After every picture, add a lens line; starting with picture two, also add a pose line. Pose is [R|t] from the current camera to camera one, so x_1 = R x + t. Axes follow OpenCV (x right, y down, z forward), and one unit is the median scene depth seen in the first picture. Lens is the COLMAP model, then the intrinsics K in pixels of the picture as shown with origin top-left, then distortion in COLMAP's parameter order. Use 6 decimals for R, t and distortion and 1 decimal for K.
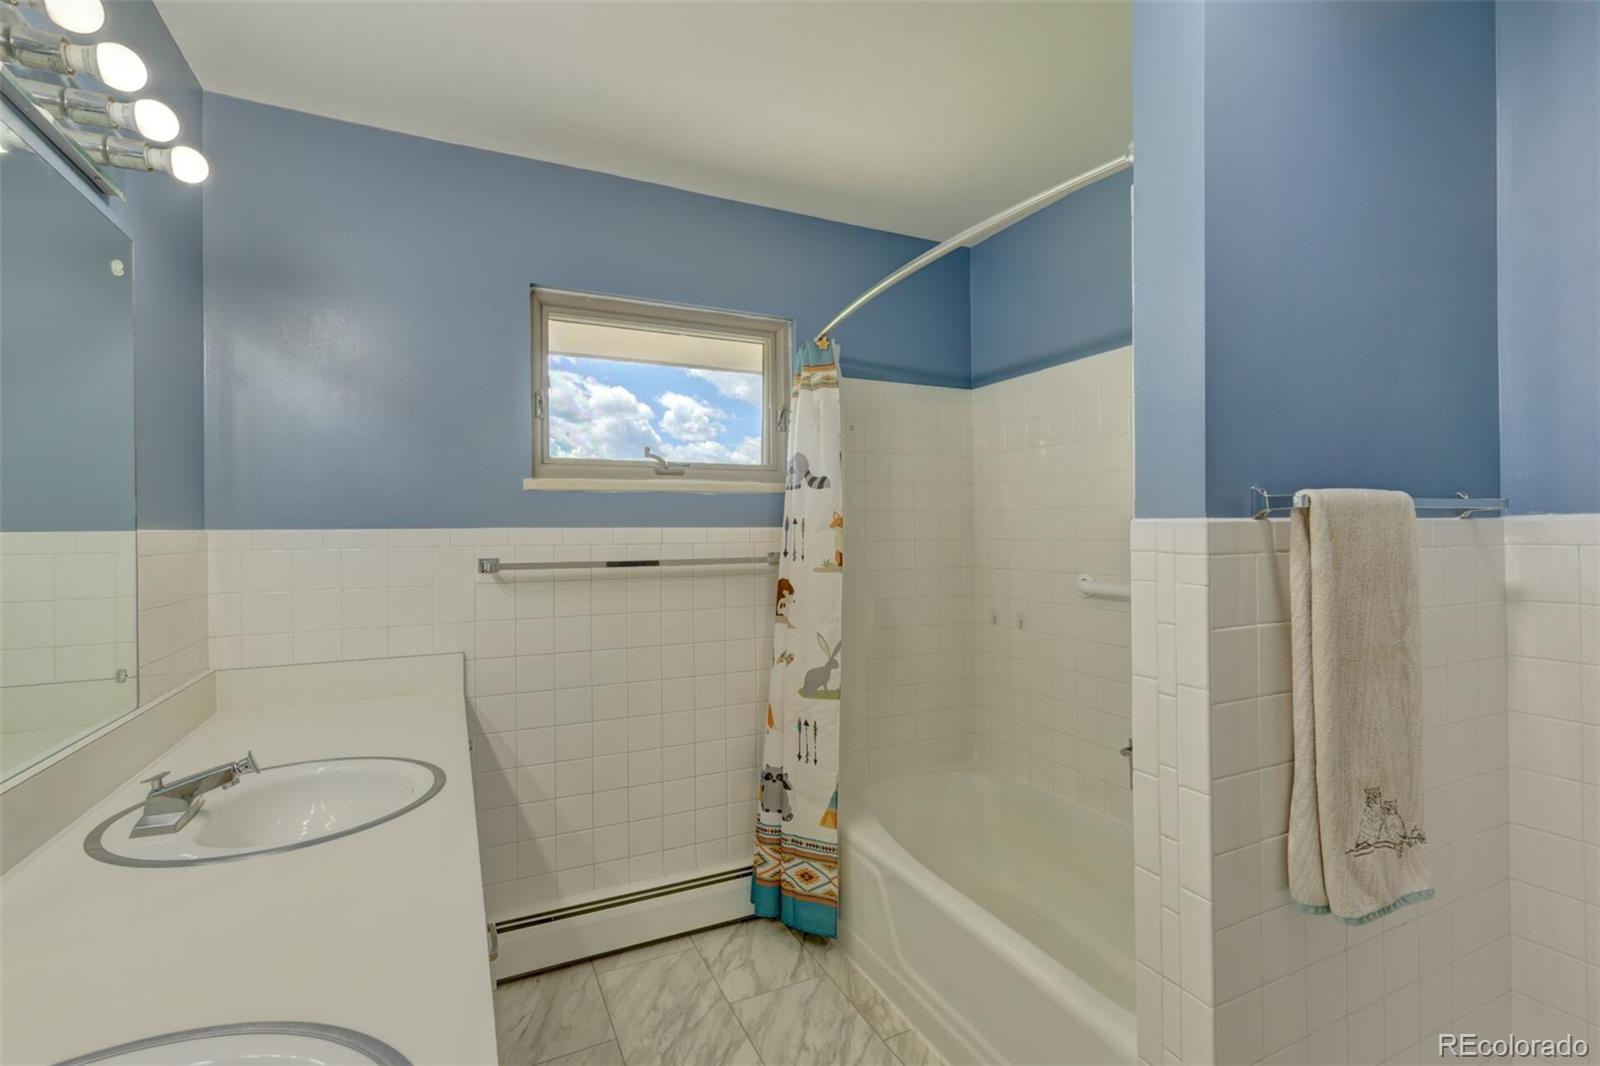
lens RADIAL K [[719.8, 0, 801.1], [0, 719.8, 527.4], [0, 0, 1]] dist [-0.005670, 0.000495]
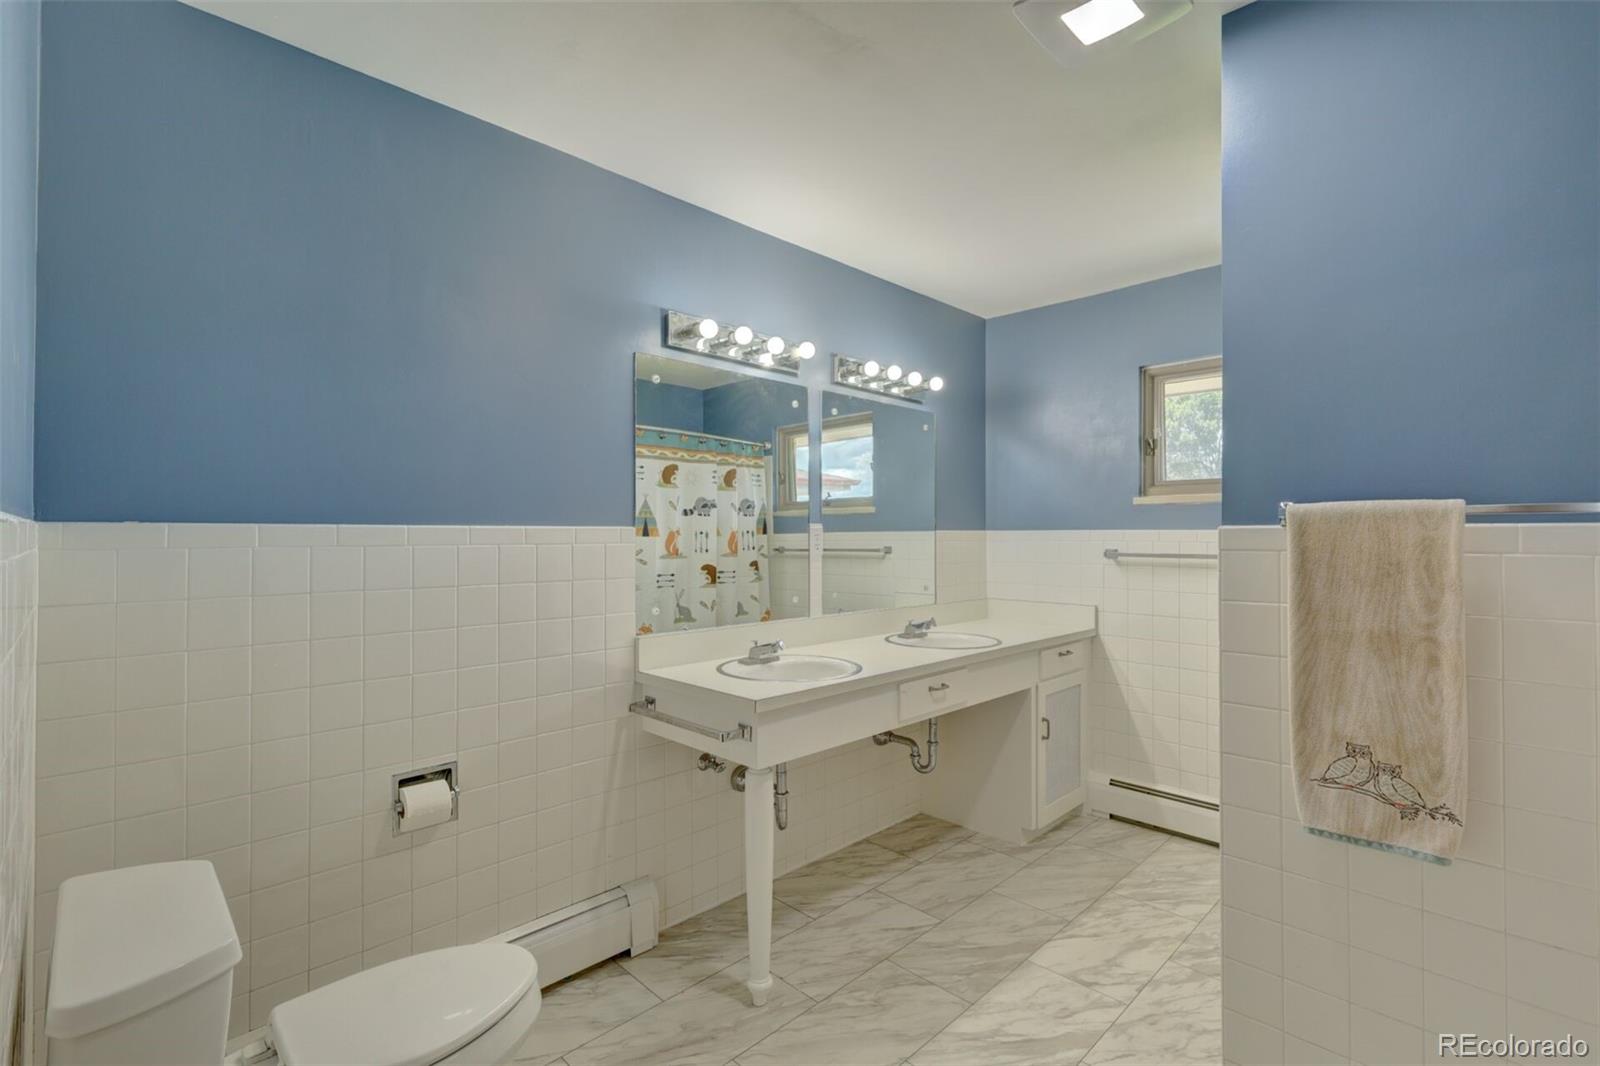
lens RADIAL K [[719.8, 0, 798.9], [0, 719.8, 529.0], [0, 0, 1]] dist [-0.005670, 0.000495]
pose [[0.315029, 0.001624, -0.949081, 0.941920], [-0.000004, 0.999999, 0.001710, -0.004071], [0.949082, -0.000535, 0.315028, -0.169815]]
